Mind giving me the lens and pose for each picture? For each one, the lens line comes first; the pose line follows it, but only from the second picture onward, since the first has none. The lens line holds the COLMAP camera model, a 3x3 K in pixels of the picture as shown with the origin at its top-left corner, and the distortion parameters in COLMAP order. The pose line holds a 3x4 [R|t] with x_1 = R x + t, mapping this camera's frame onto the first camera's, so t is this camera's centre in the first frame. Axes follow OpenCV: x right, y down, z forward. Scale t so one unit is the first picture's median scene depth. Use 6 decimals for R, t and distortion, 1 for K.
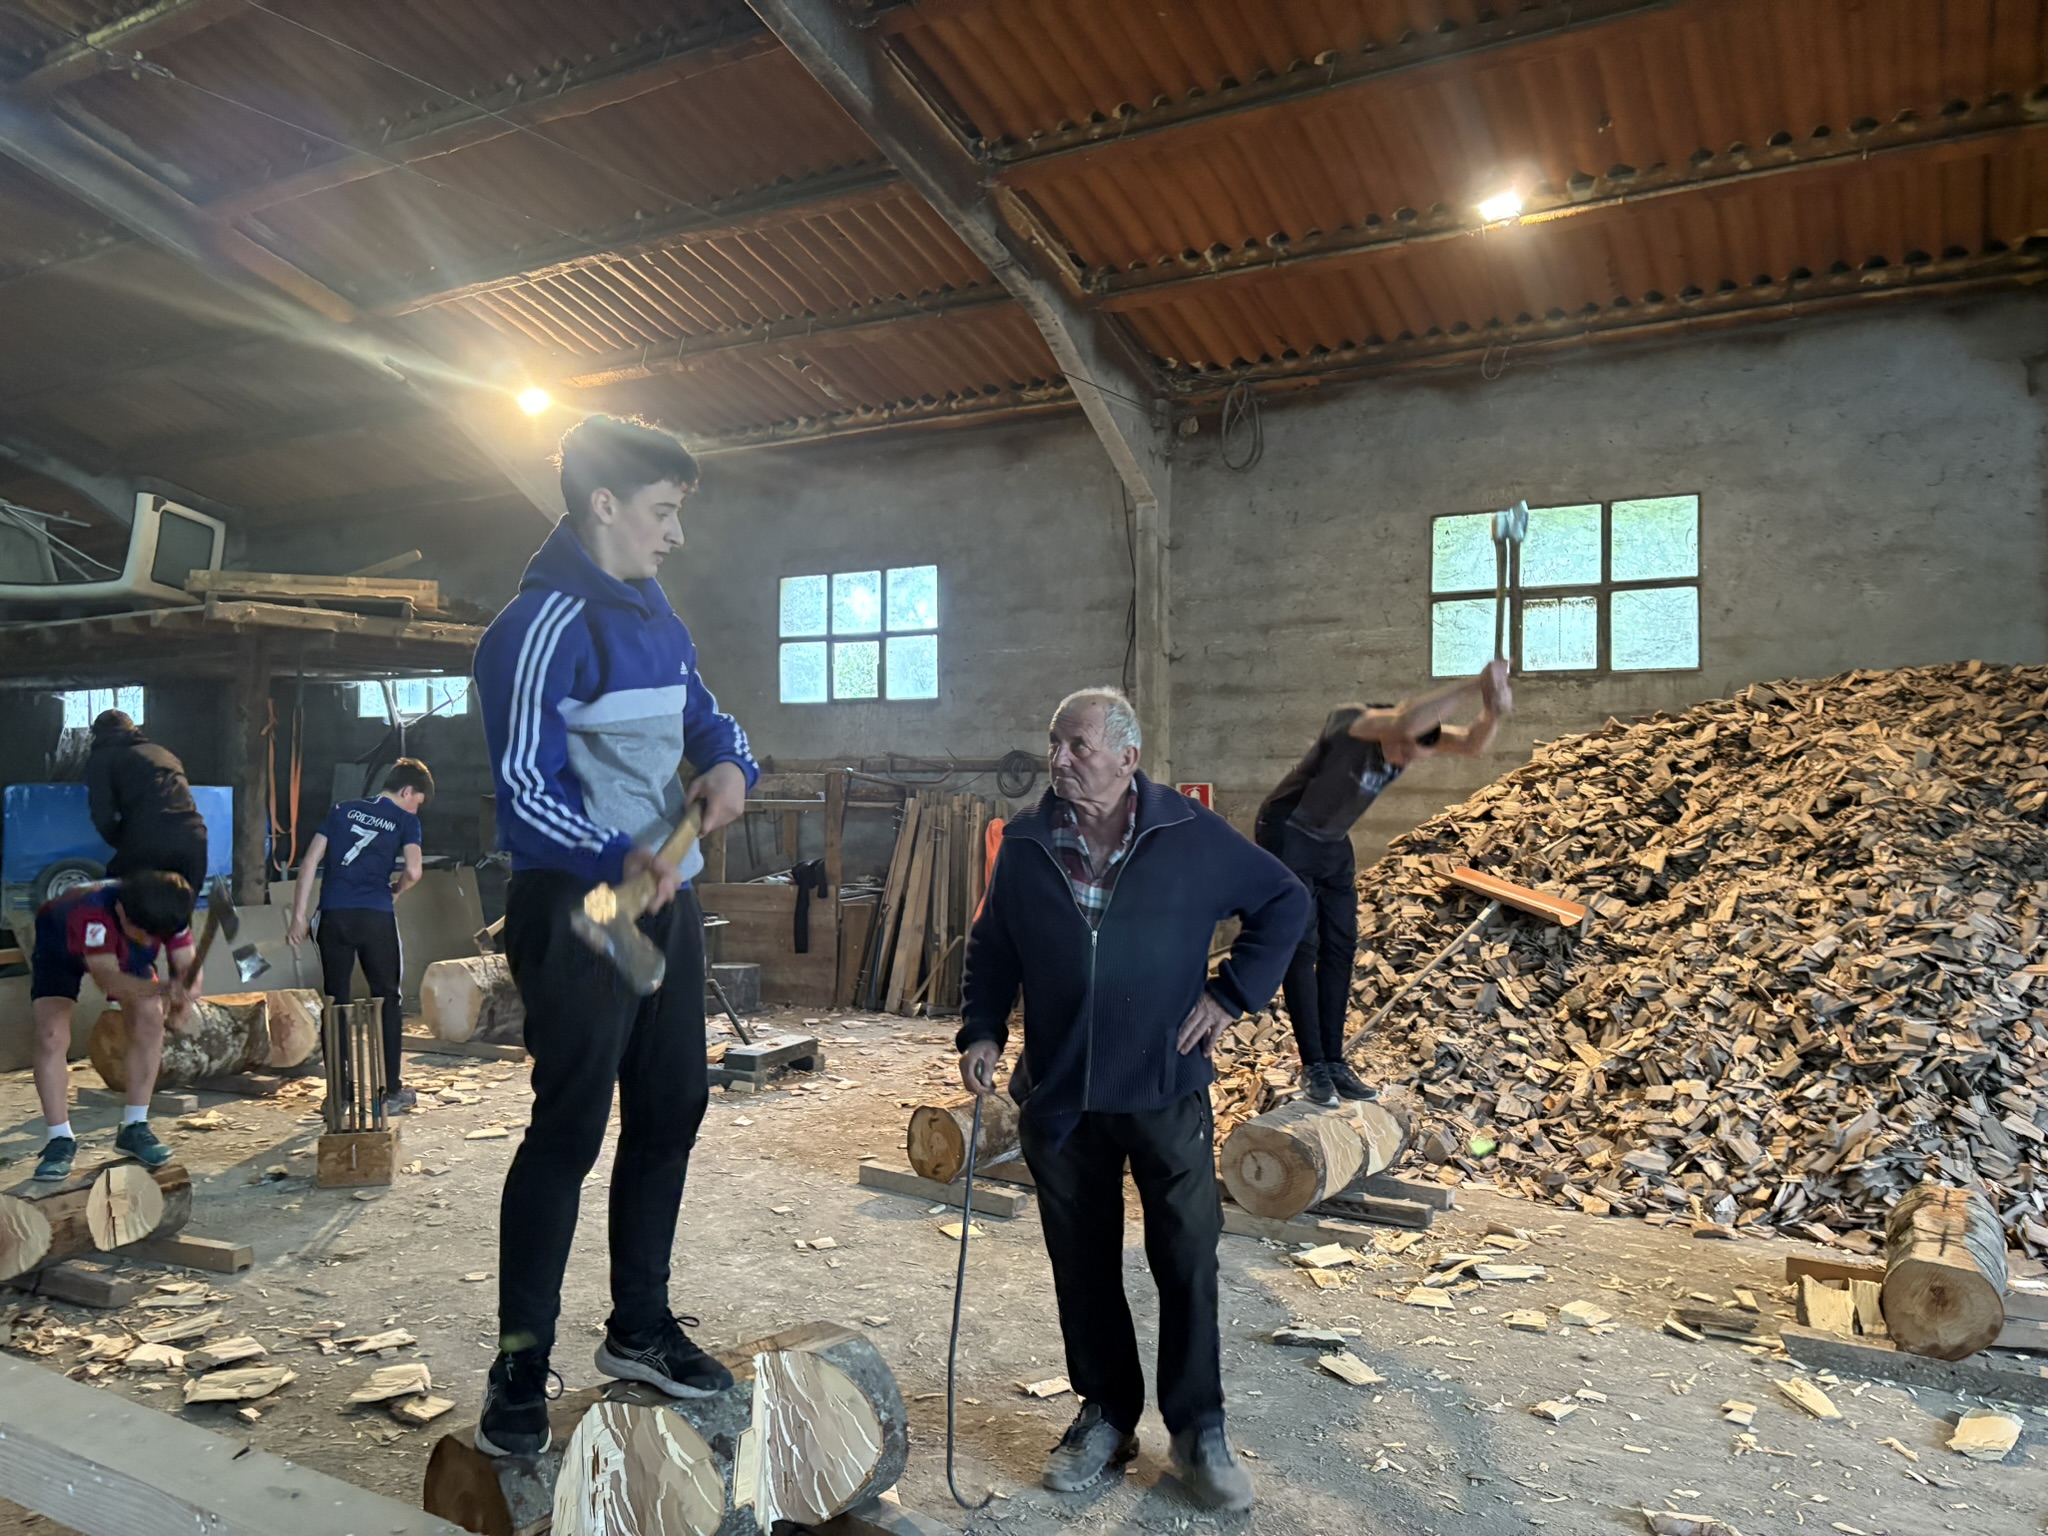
lens RADIAL K [[1542.9, 0, 1012.3], [0, 1542.9, 779.7], [0, 0, 1]] dist [0.055403, -0.055980]
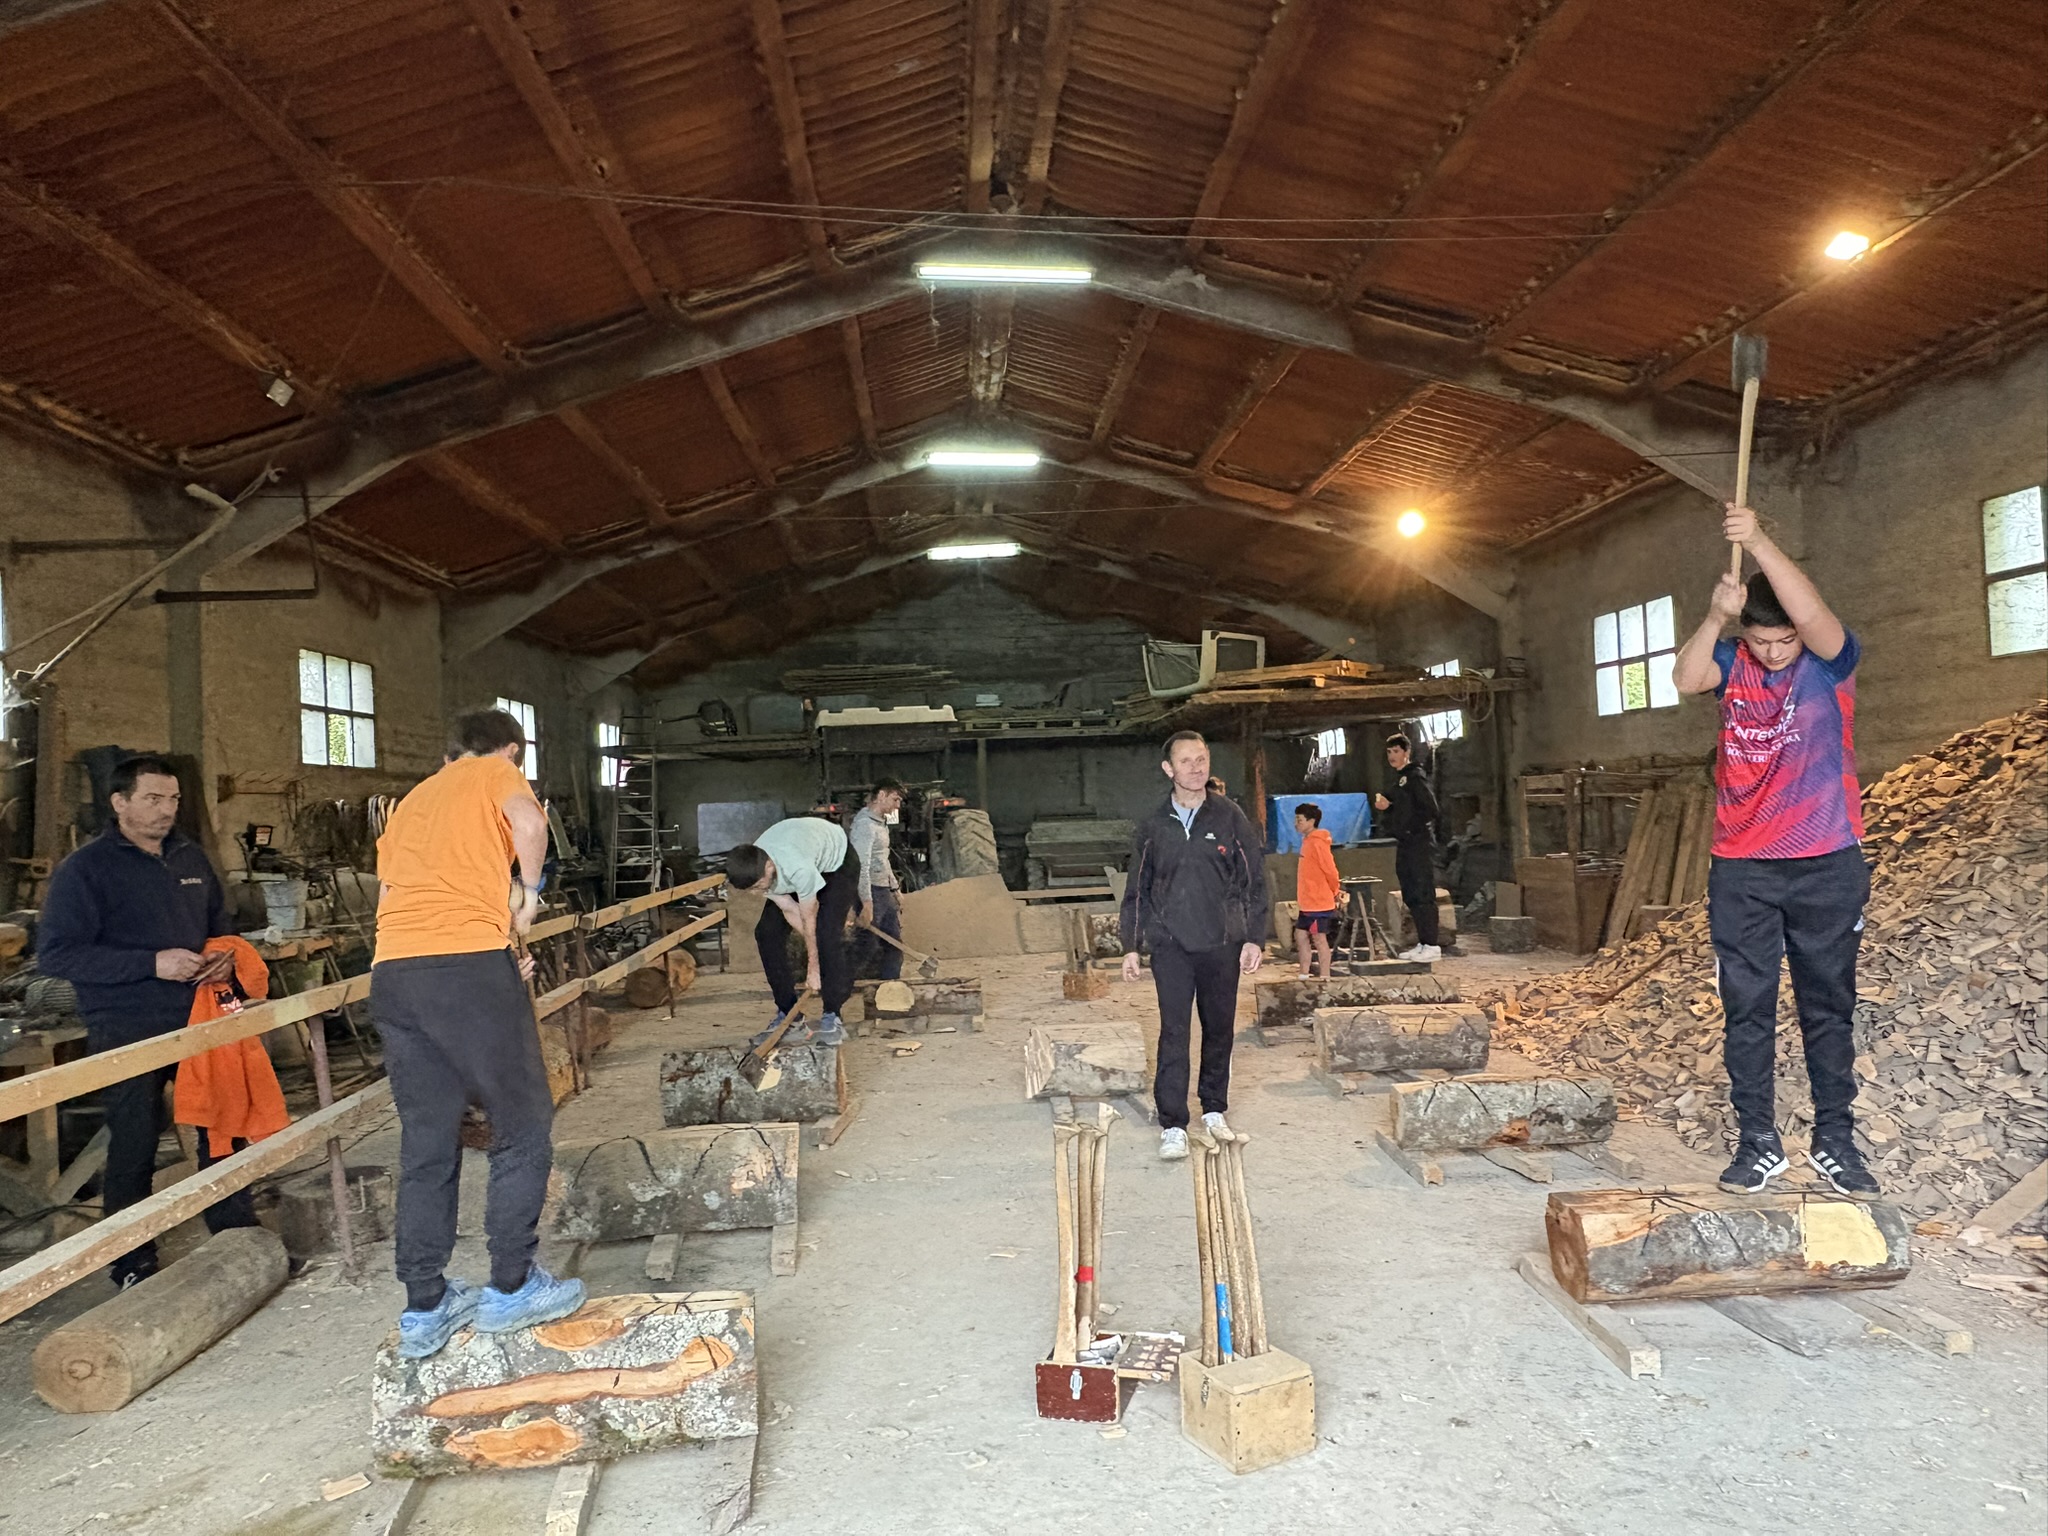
lens RADIAL K [[1376.3, 0, 1020.2], [0, 1376.3, 762.2], [0, 0, 1]] dist [-0.002471, 0.009301]
pose [[0.559623, -0.051124, -0.827169, 0.694110], [0.044673, 0.998505, -0.031491, 0.003214], [0.827542, -0.019329, 0.561071, -0.040520]]
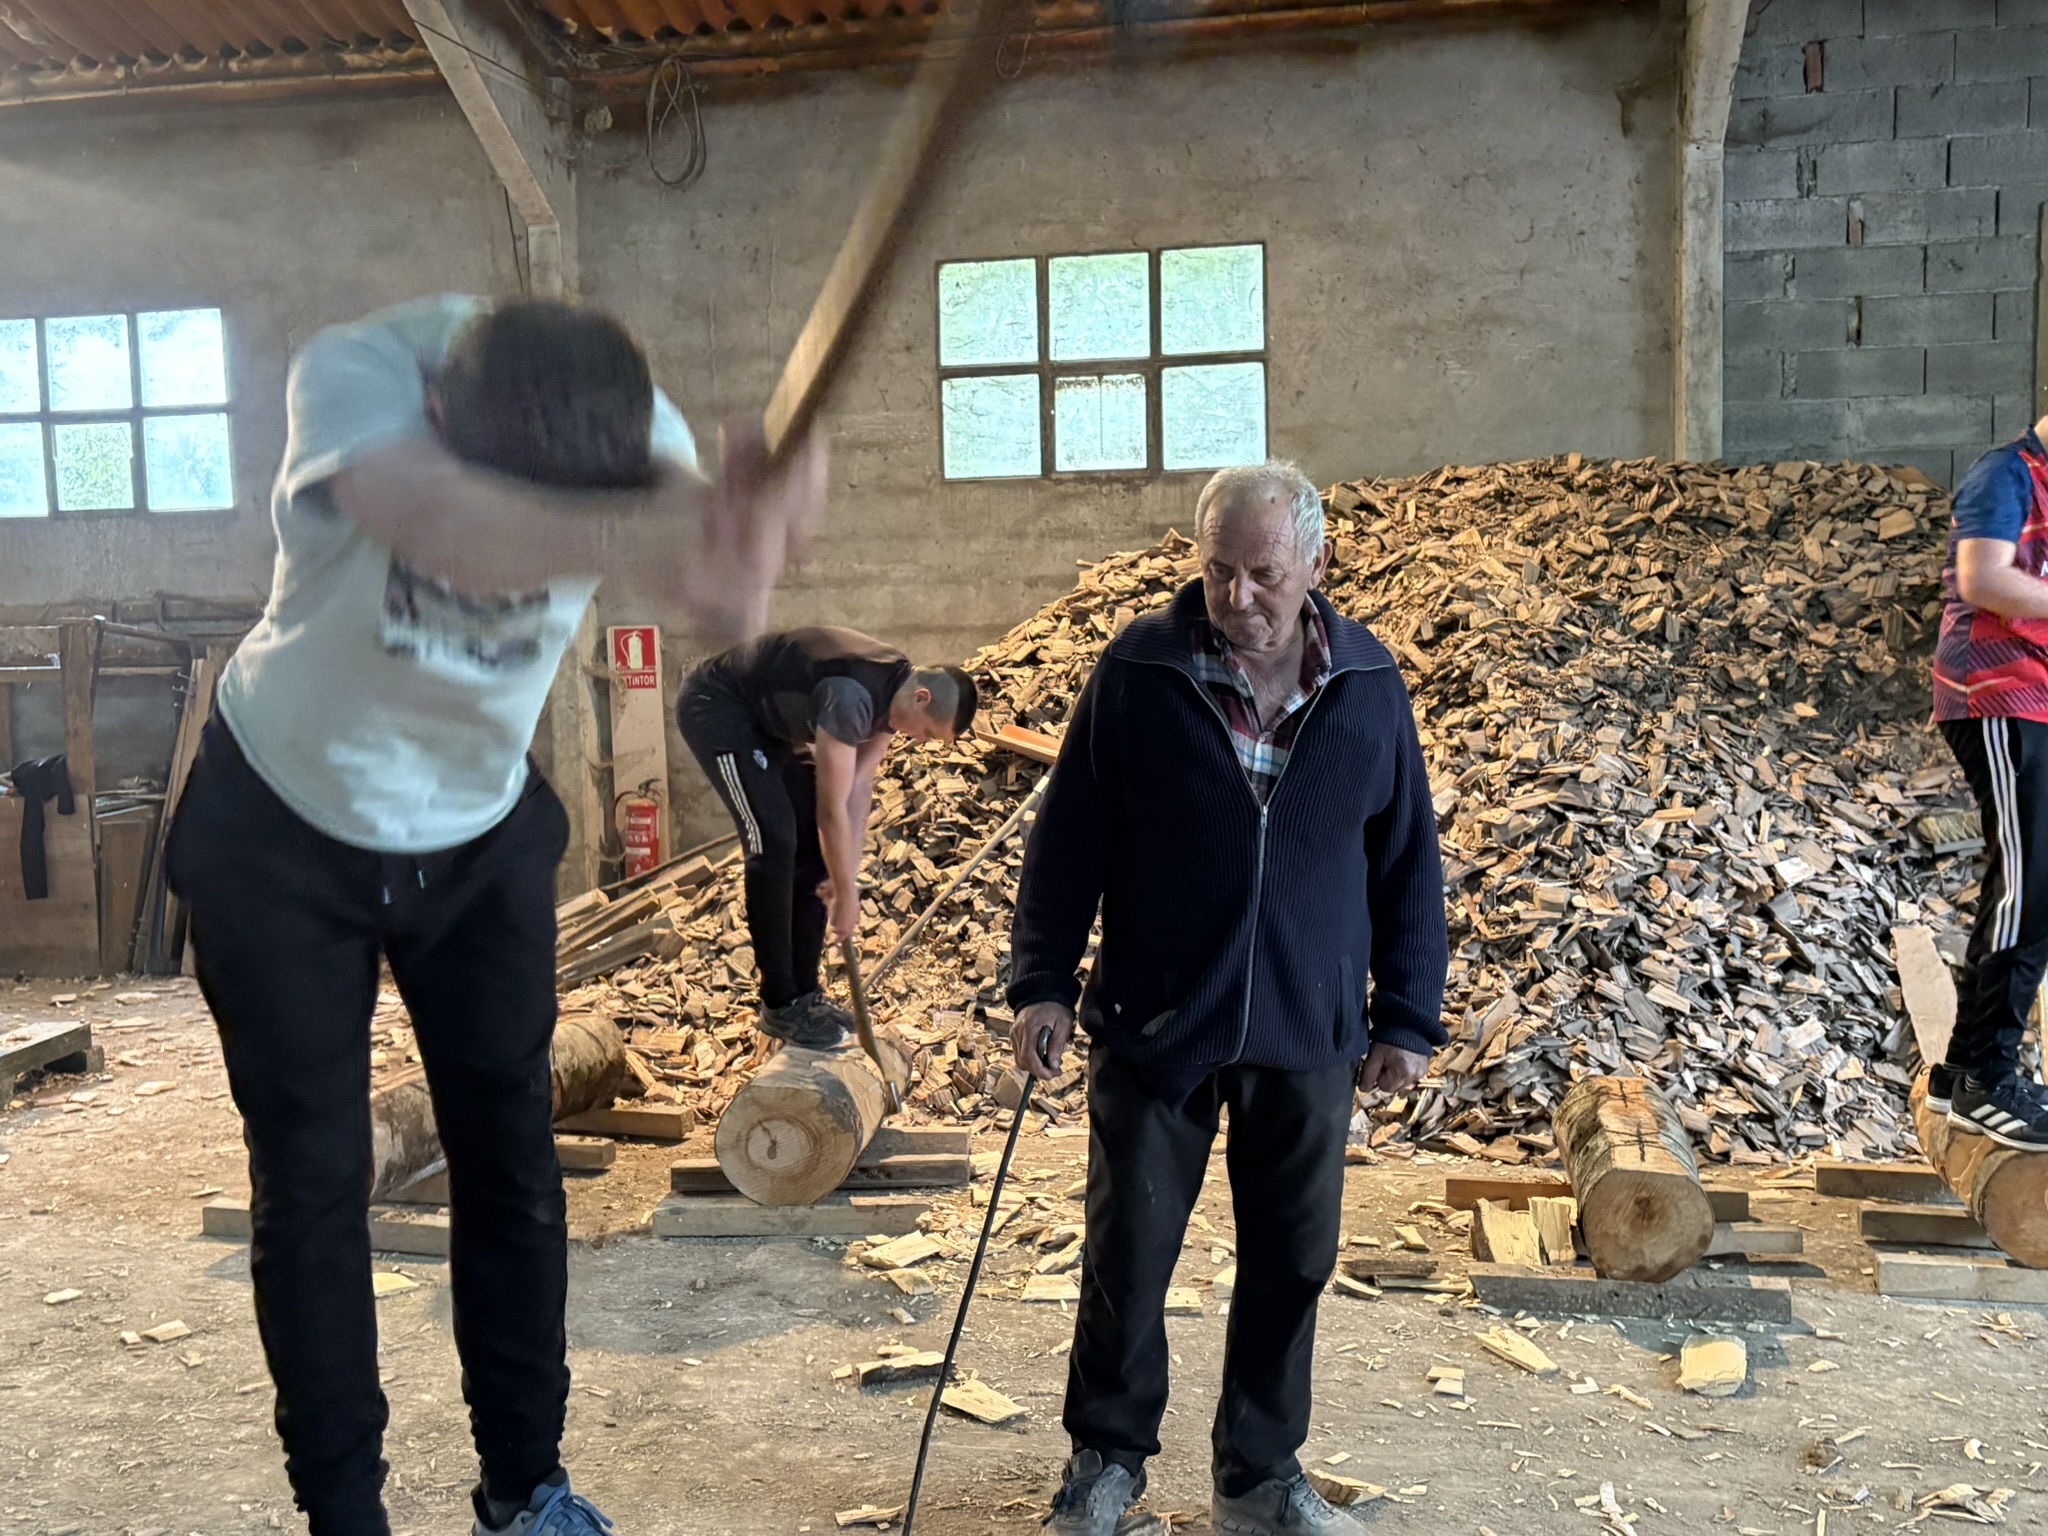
lens RADIAL K [[2030.6, 0, 1019.7], [0, 2030.6, 776.6], [0, 0, 1]] dist [0.044777, 0.000000]
pose [[0.942262, -0.050628, 0.331027, -0.033555], [0.025536, 0.996490, 0.079719, 0.001347], [-0.333901, -0.066663, 0.940248, 0.042686]]
